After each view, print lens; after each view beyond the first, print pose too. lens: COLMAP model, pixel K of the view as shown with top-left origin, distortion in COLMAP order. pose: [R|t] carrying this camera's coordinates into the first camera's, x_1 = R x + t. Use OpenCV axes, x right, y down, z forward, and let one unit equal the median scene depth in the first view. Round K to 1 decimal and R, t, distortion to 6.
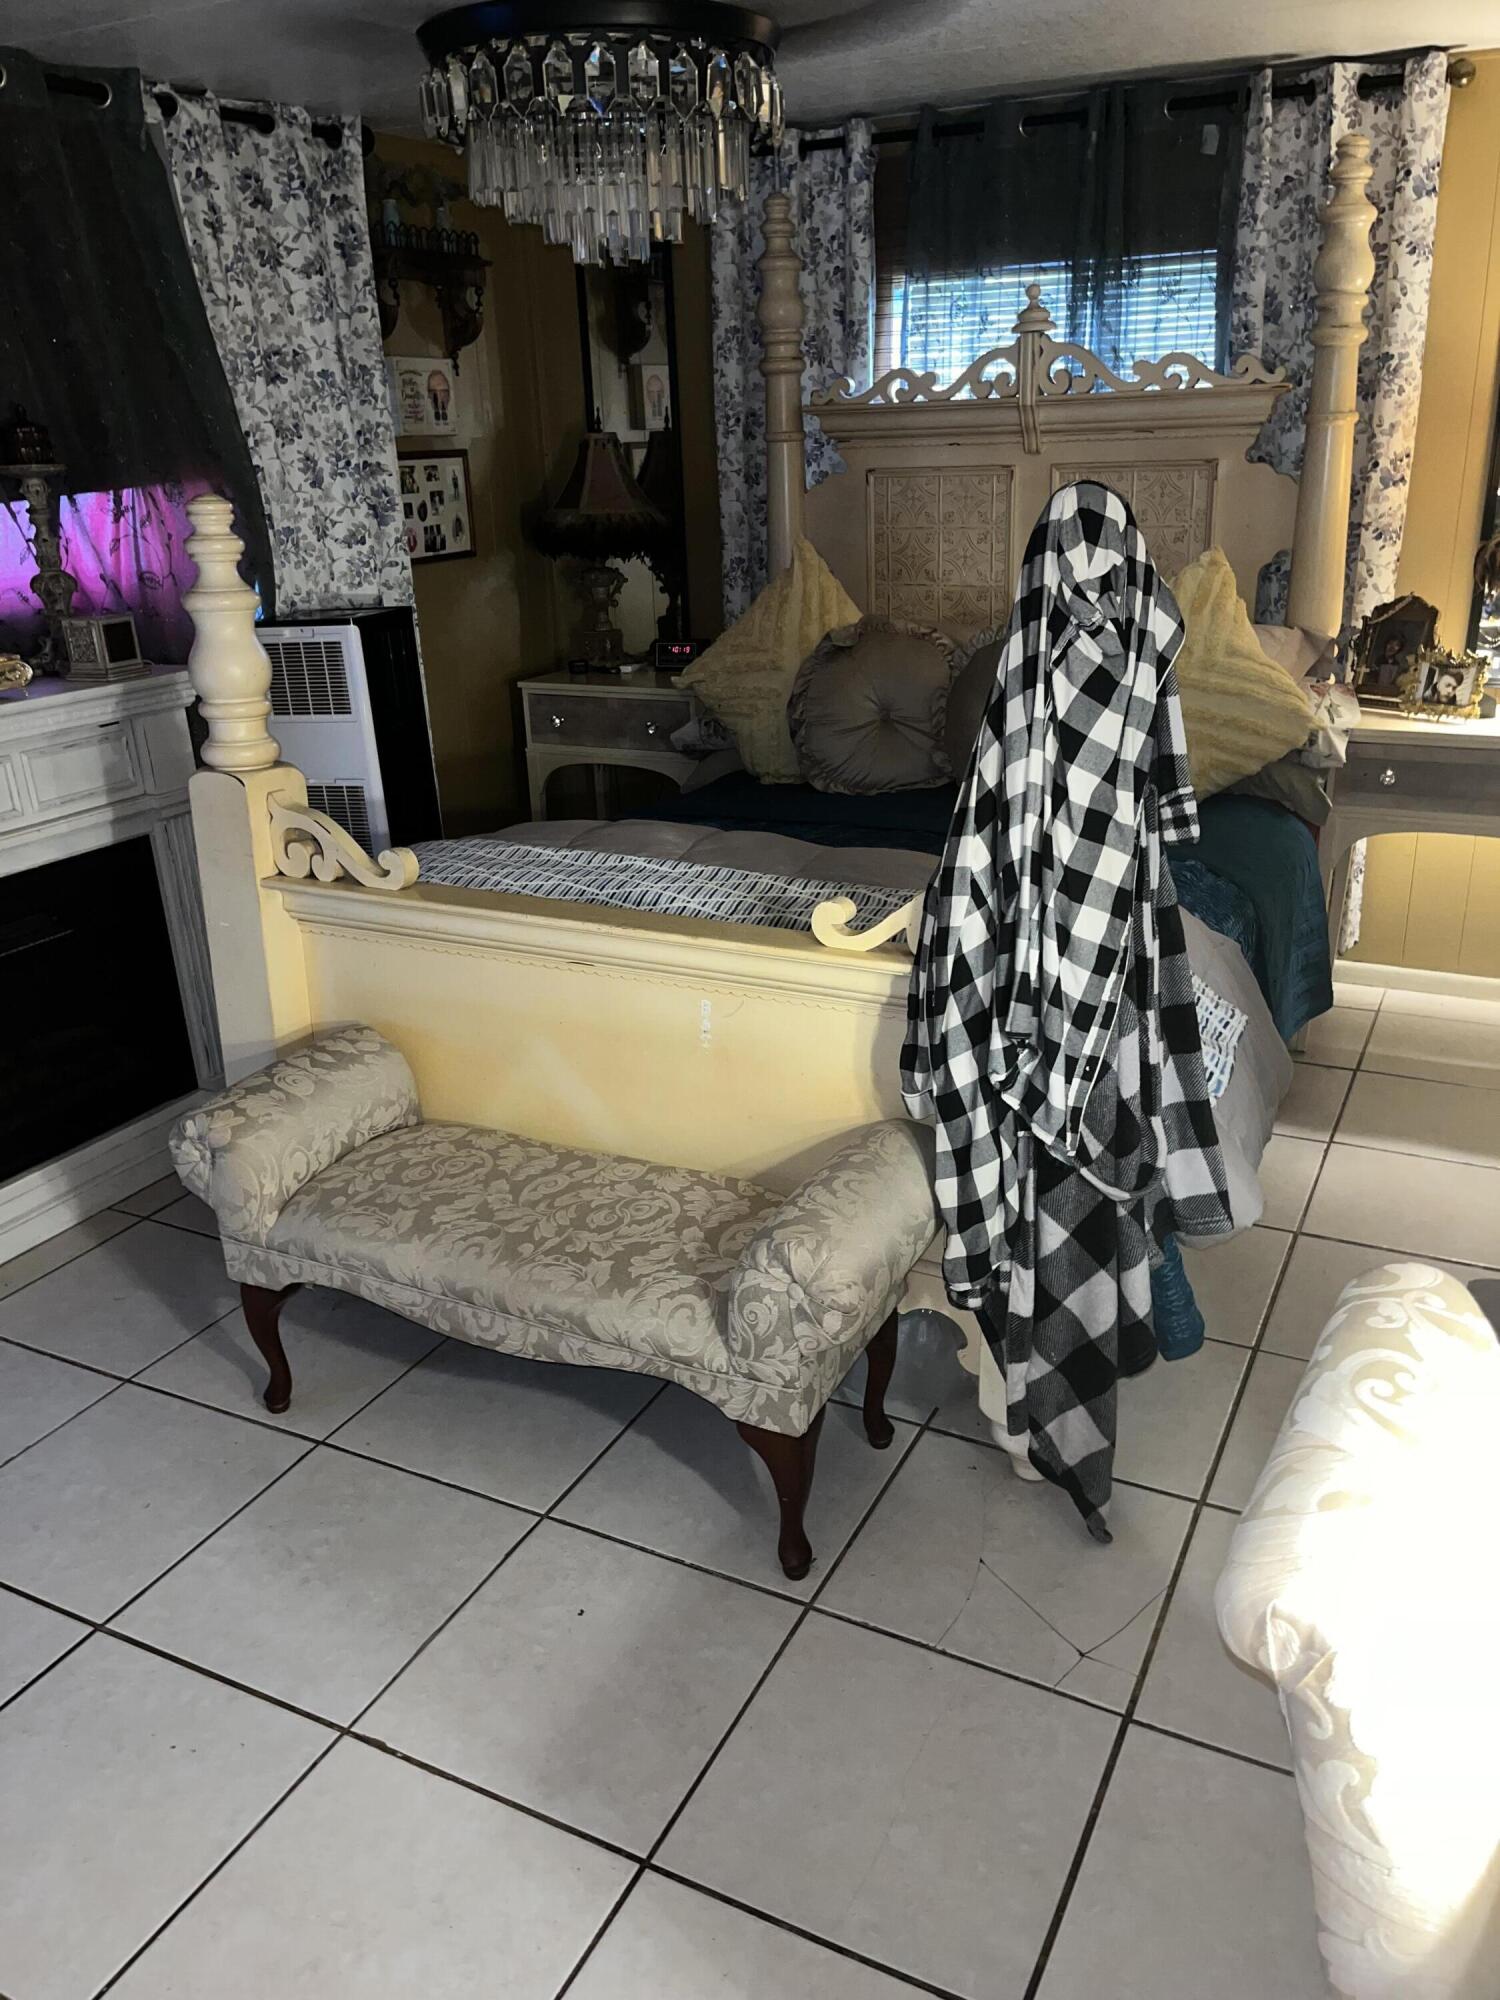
lens RADIAL K [[1508.7, 0, 766.4], [0, 1508.7, 996.8], [0, 0, 1]] dist [0.067915, -0.095950]
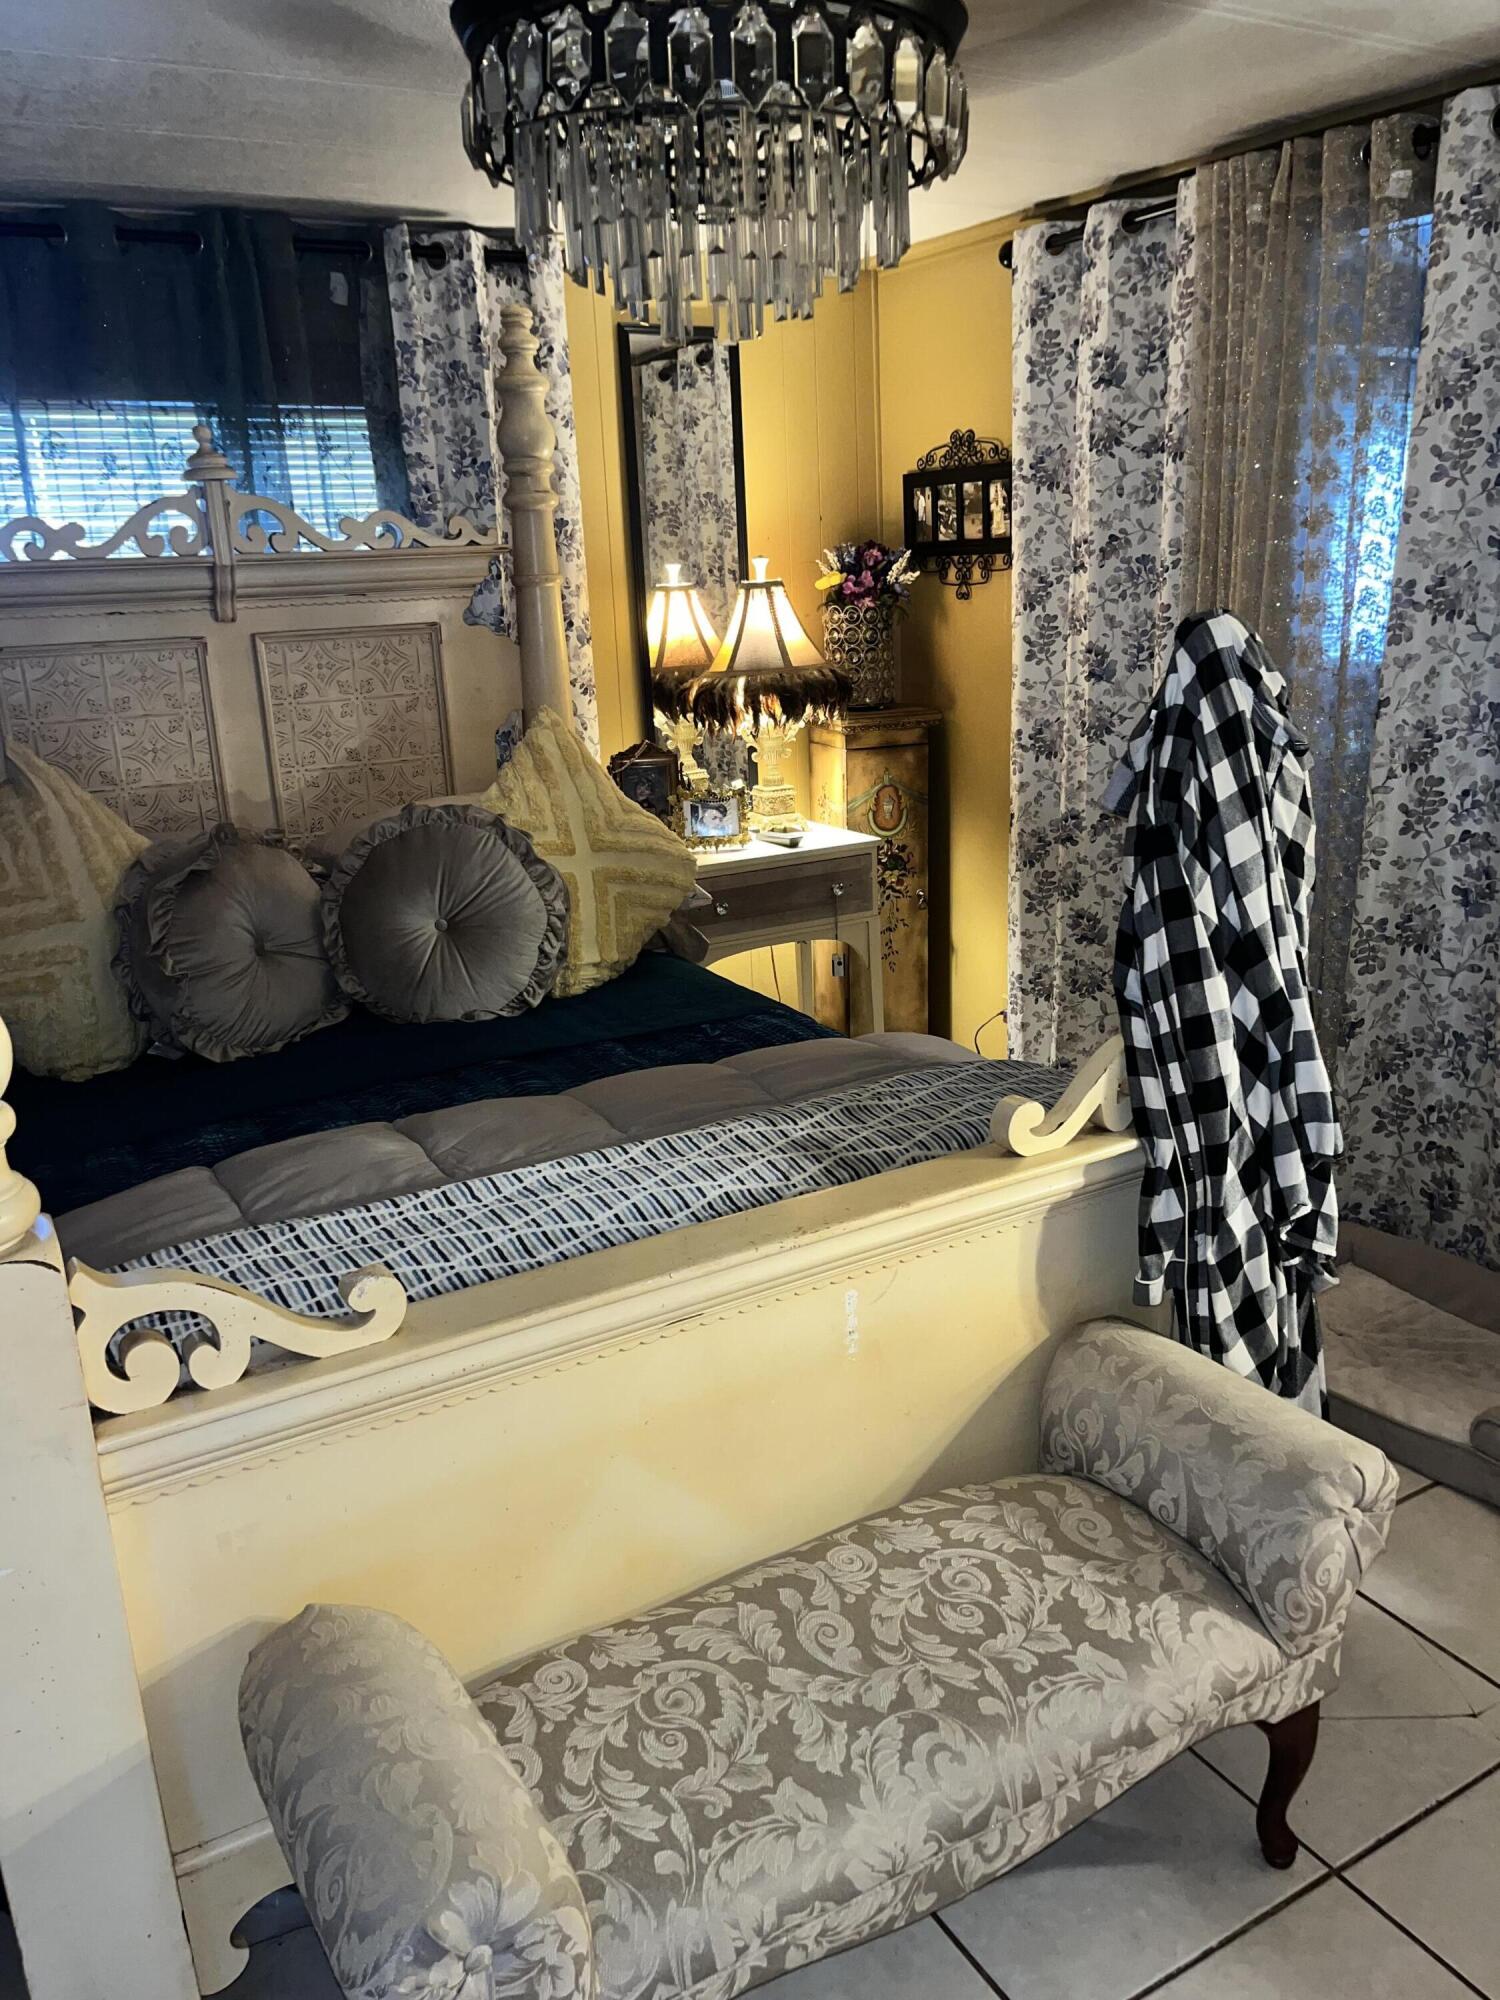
lens RADIAL K [[1508.7, 0, 755.3], [0, 1508.7, 1003.5], [0, 0, 1]] dist [0.067915, -0.095950]
pose [[0.545976, -0.226413, 0.806627, -0.430784], [0.312434, 0.948362, 0.054721, -0.127393], [-0.777364, 0.222141, 0.588522, 0.369416]]
